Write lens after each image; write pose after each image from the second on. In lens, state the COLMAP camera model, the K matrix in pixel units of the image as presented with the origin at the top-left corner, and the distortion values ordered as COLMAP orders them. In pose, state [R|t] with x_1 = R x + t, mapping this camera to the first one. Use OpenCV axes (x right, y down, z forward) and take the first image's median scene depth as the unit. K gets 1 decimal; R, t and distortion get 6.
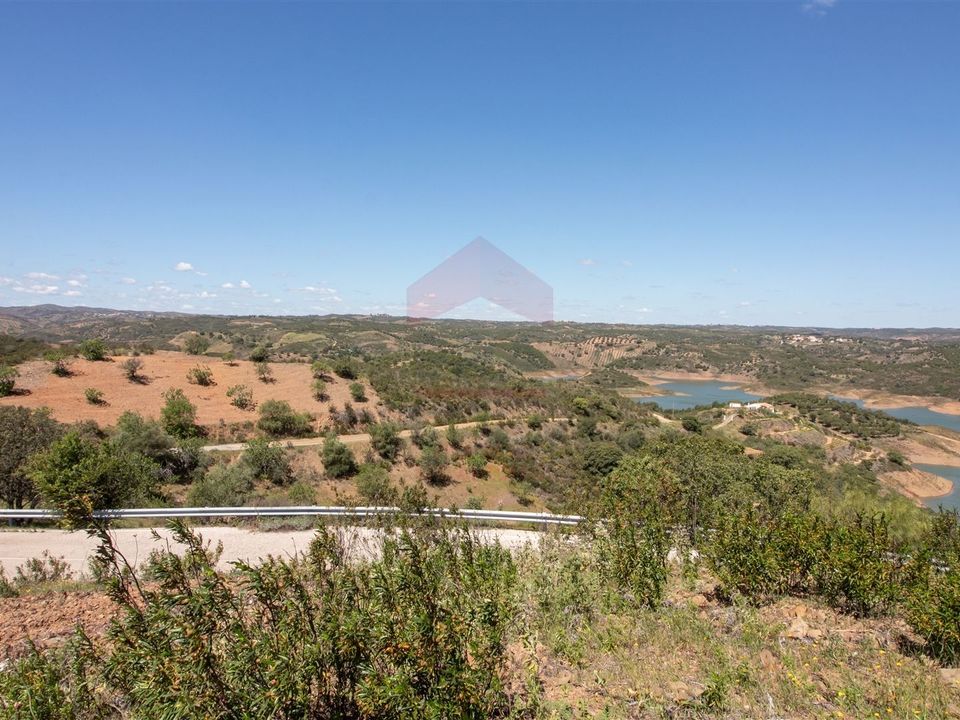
lens RADIAL K [[753.4, 0, 480.1], [0, 753.4, 359.4], [0, 0, 1]] dist [0.003467, -0.002176]
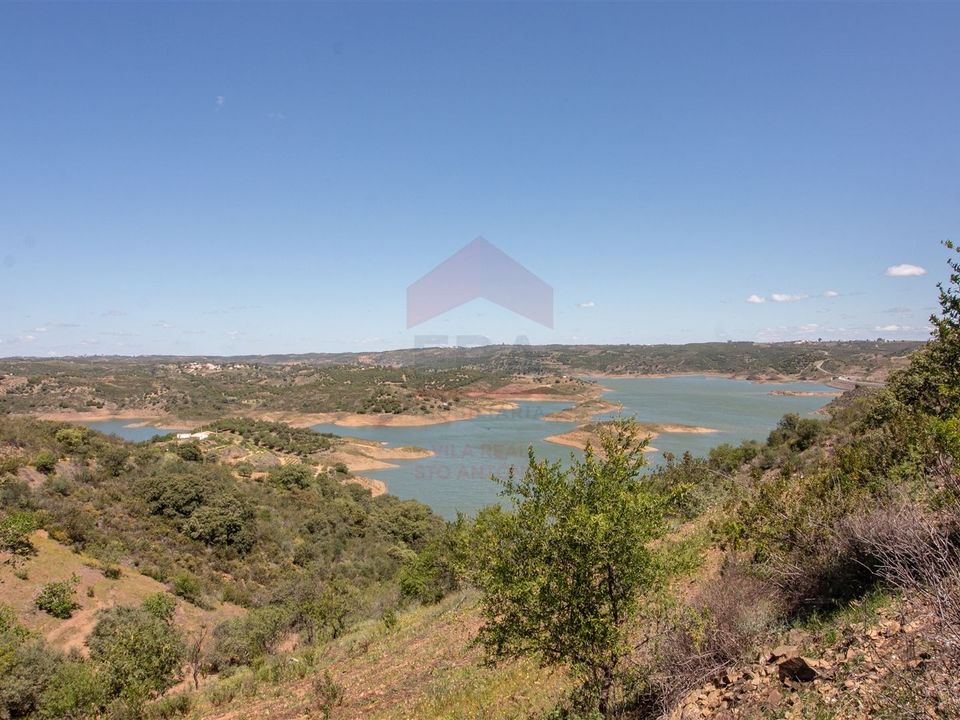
lens RADIAL K [[753.4, 0, 480.2], [0, 753.4, 360.6], [0, 0, 1]] dist [0.003467, -0.002176]
pose [[0.552010, -0.012507, 0.833743, -0.164313], [0.085807, 0.995431, -0.041879, 0.034917], [-0.829410, 0.094659, 0.550562, 0.206041]]
